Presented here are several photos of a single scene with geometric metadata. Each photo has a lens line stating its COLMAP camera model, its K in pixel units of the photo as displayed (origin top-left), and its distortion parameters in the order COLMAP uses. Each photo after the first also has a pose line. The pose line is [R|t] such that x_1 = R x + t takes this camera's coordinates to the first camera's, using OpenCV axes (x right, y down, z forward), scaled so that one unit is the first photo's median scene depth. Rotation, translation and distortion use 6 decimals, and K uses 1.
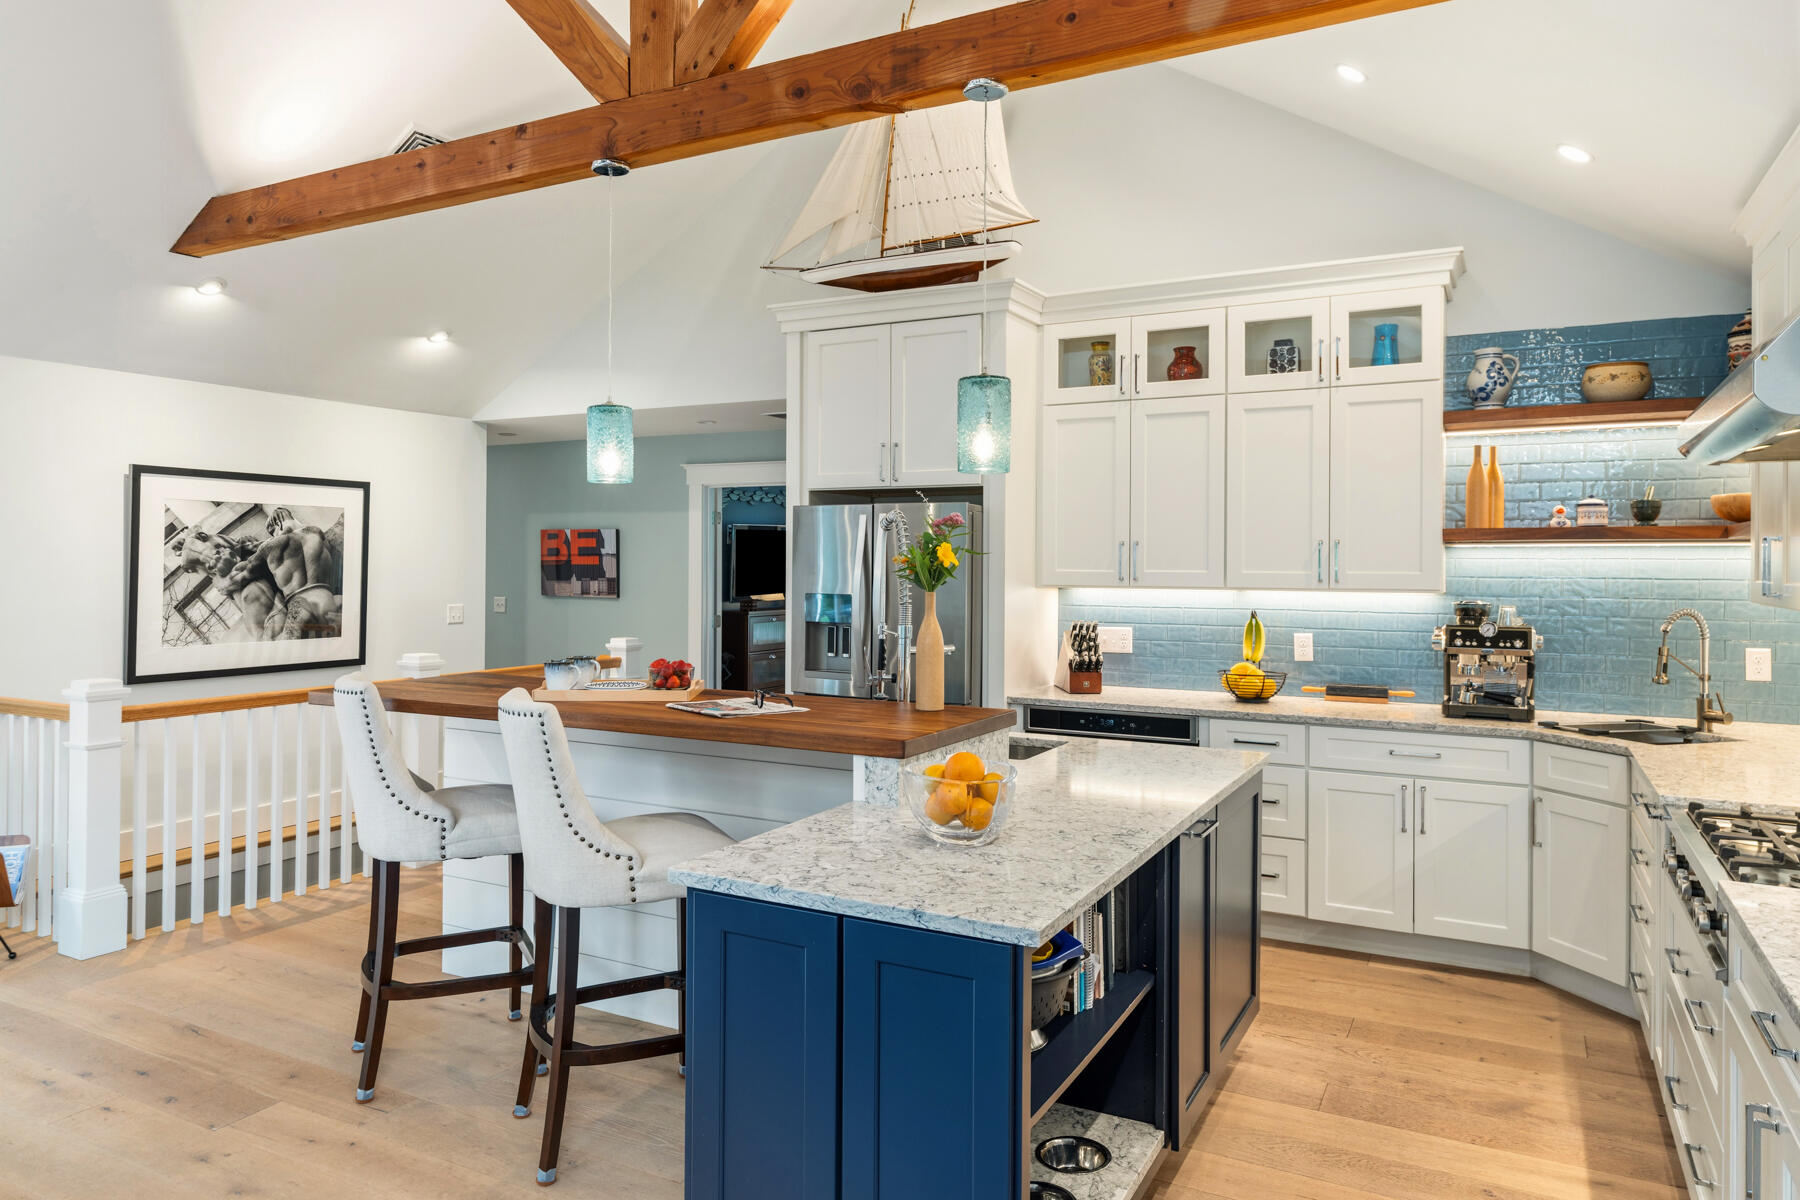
lens RADIAL K [[1167.6, 0, 895.9], [0, 1167.6, 560.2], [0, 0, 1]] dist [0.003820, -0.000814]
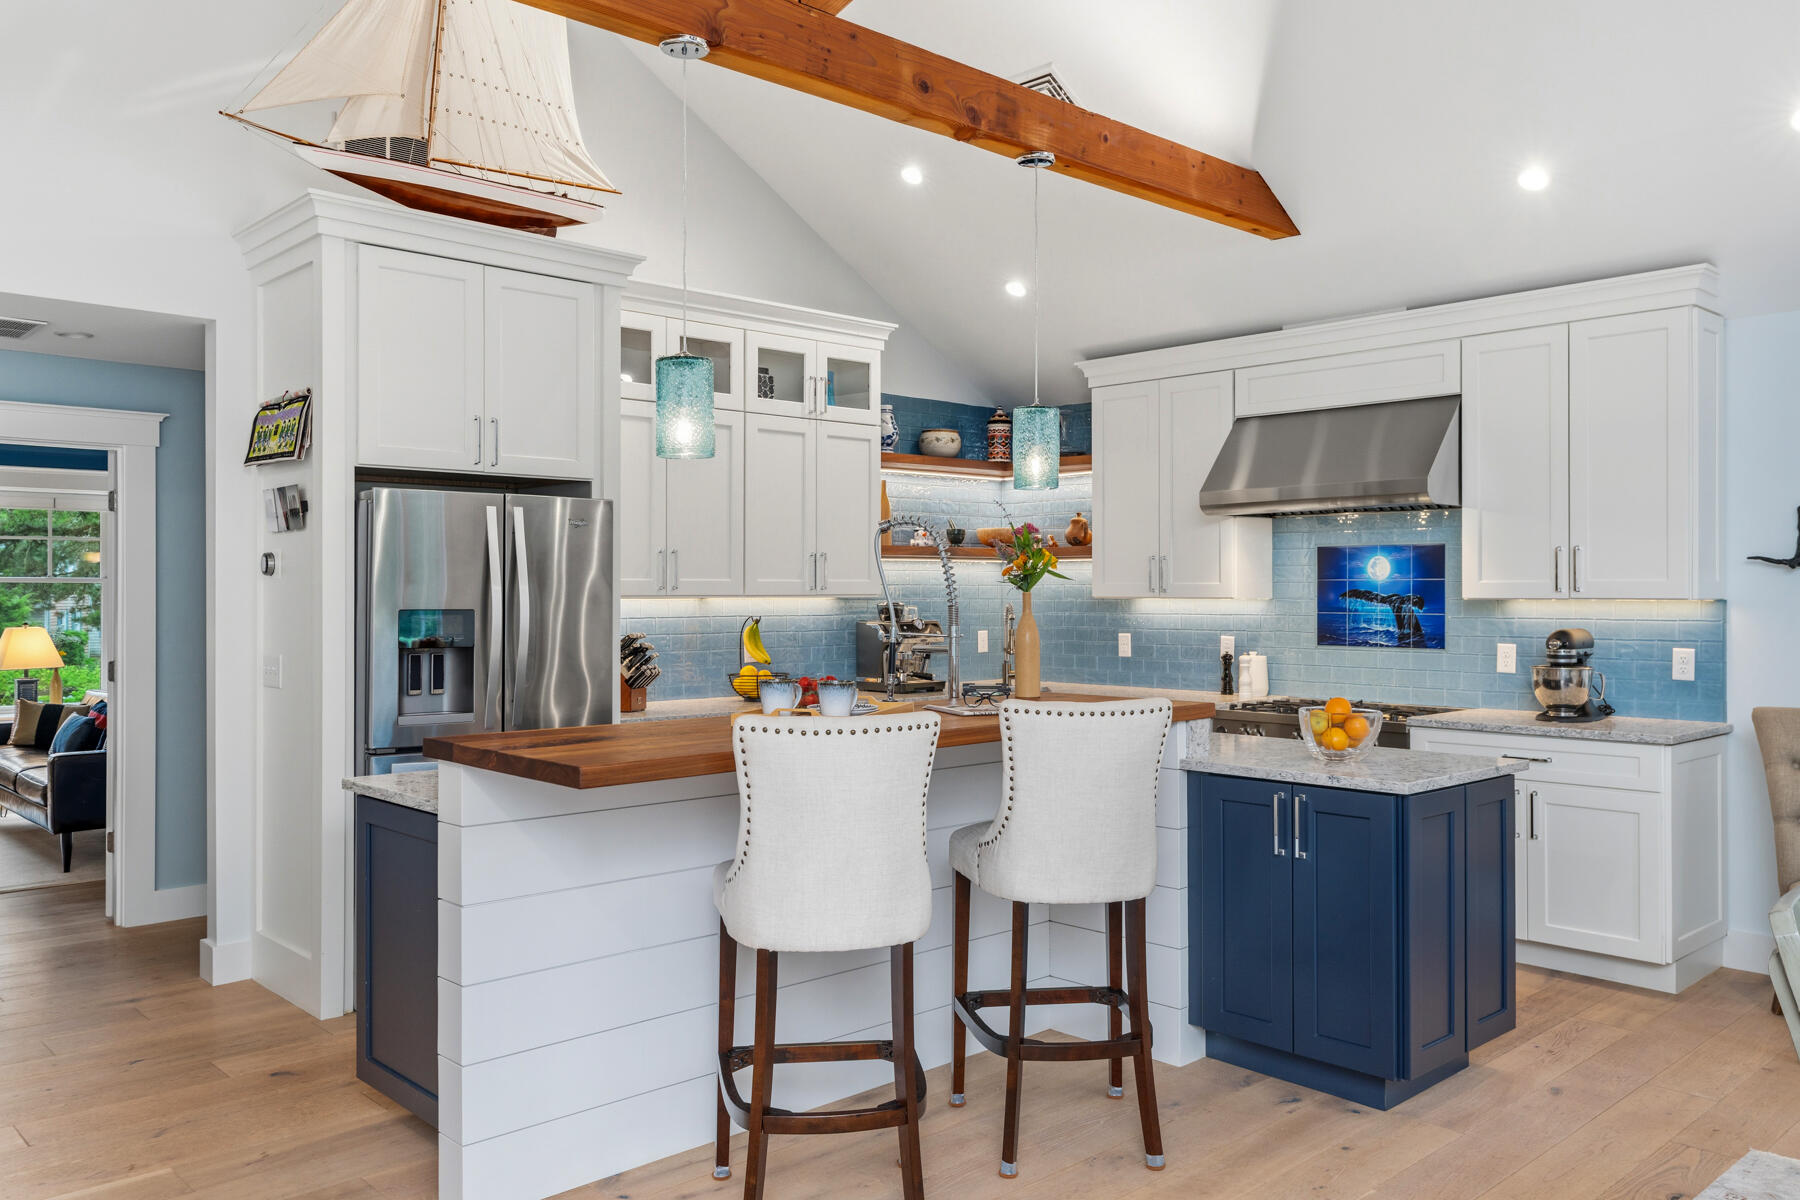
lens RADIAL K [[1387.3, 0, 910.9], [0, 1387.3, 583.7], [0, 0, 1]] dist [0.010630, 0.016786]
pose [[0.316055, 0.000753, 0.948740, -0.900929], [-0.001249, 0.999999, -0.000377, 0.014388], [-0.948740, -0.001066, 0.316056, 0.481893]]
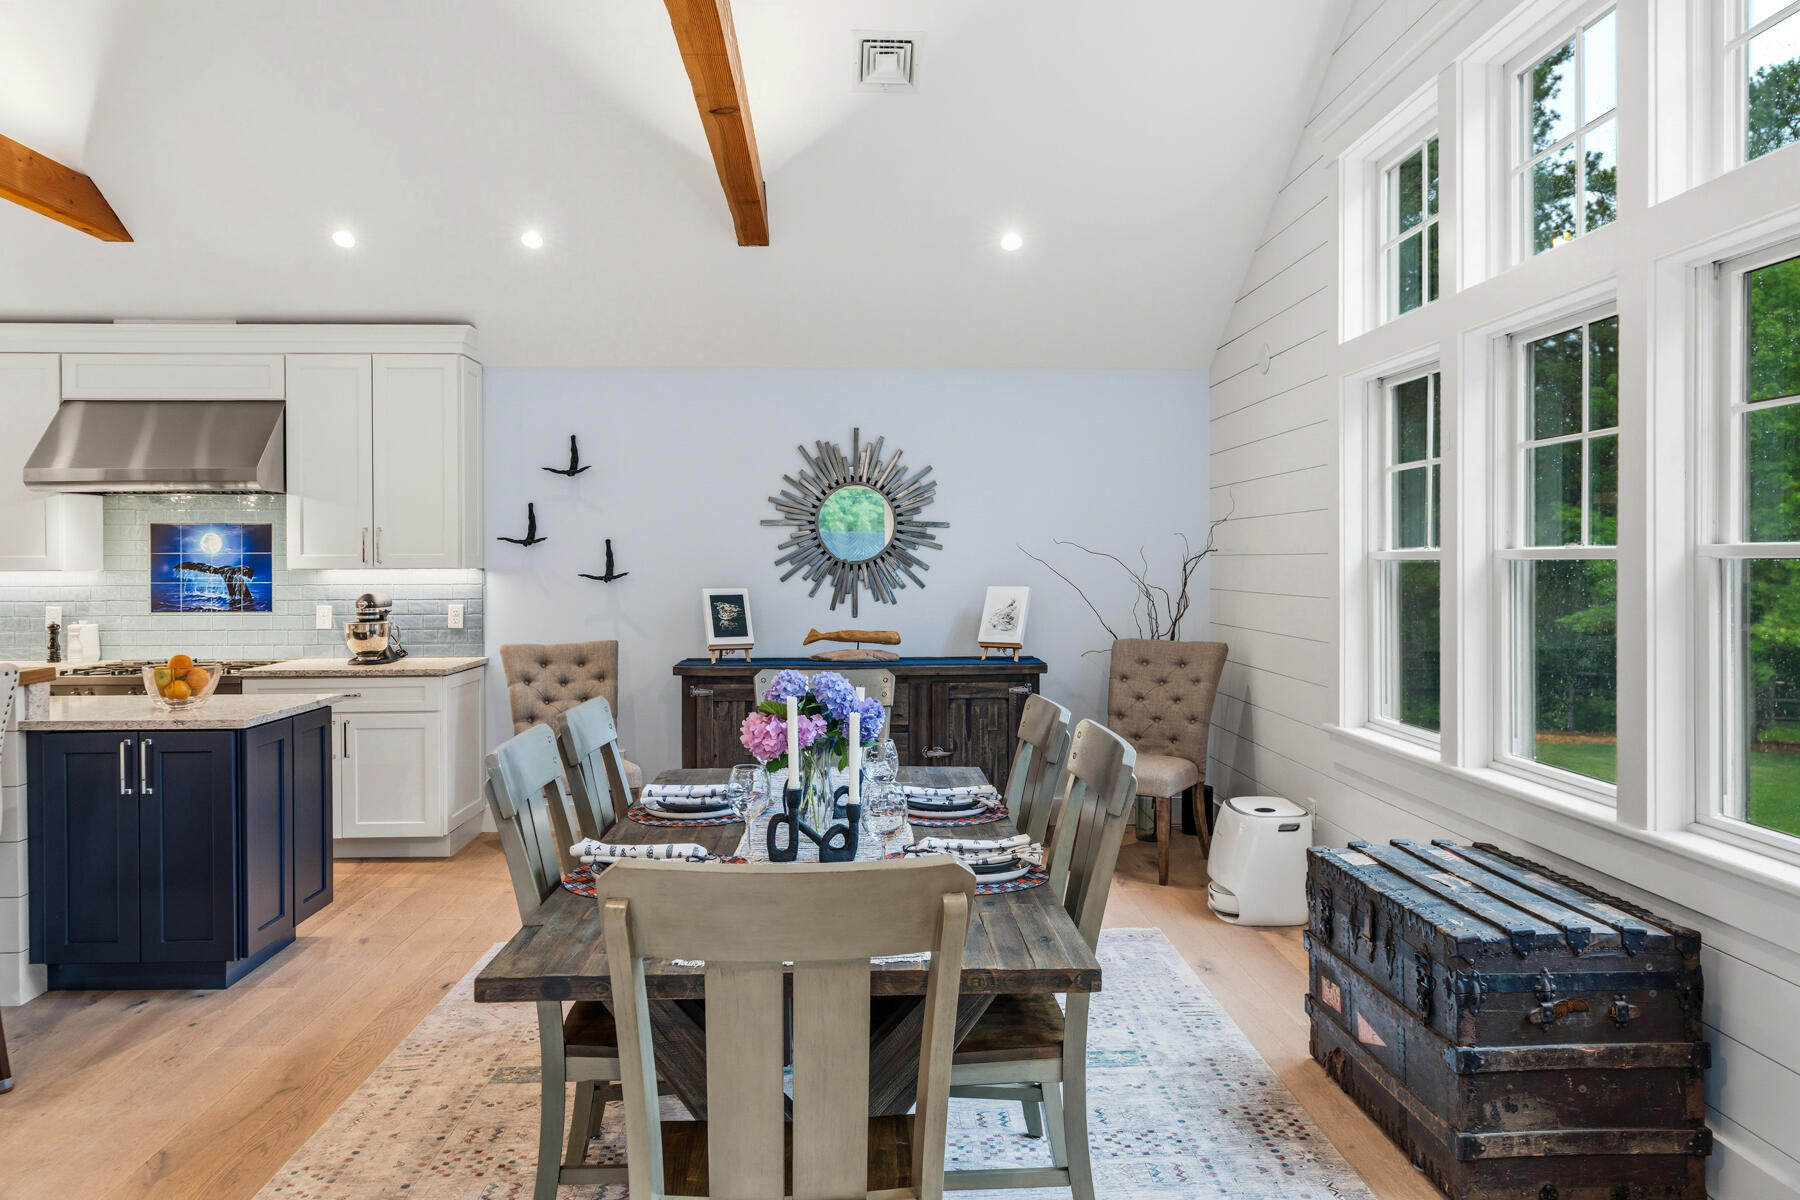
lens RADIAL K [[1185.4, 0, 892.4], [0, 1185.4, 557.8], [0, 0, 1]] dist [-0.001011, 0.002784]
pose [[-0.508497, -0.000232, 0.861064, -1.004365], [0.001717, 0.999998, 0.001283, 0.013837], [-0.861062, 0.002130, -0.508496, 0.495145]]
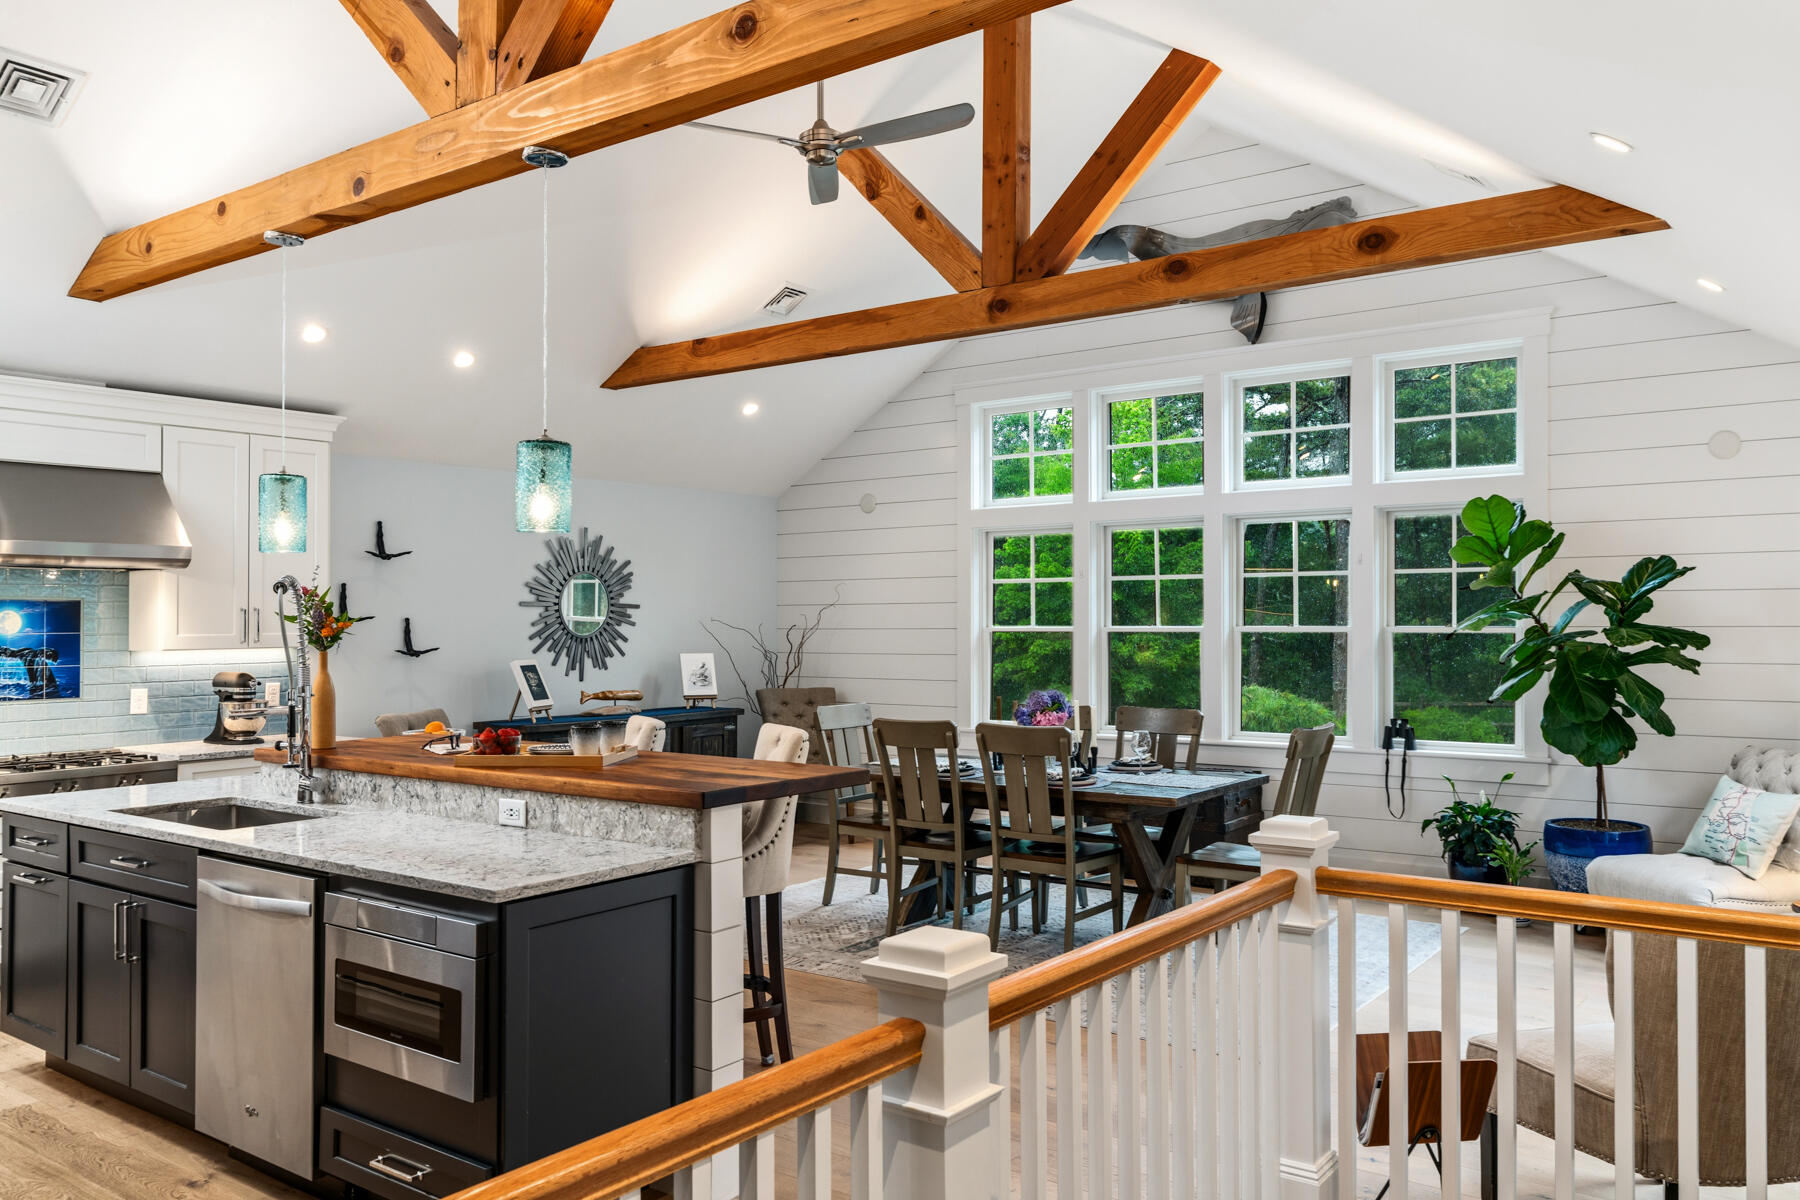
lens RADIAL K [[1387.3, 0, 900.6], [0, 1387.3, 604.4], [0, 0, 1]] dist [0.010630, 0.016786]
pose [[-0.988944, 0.007985, 0.148076, -0.555509], [0.006120, 0.999896, -0.013048, 0.003806], [-0.148165, -0.011997, -0.988890, 1.667350]]
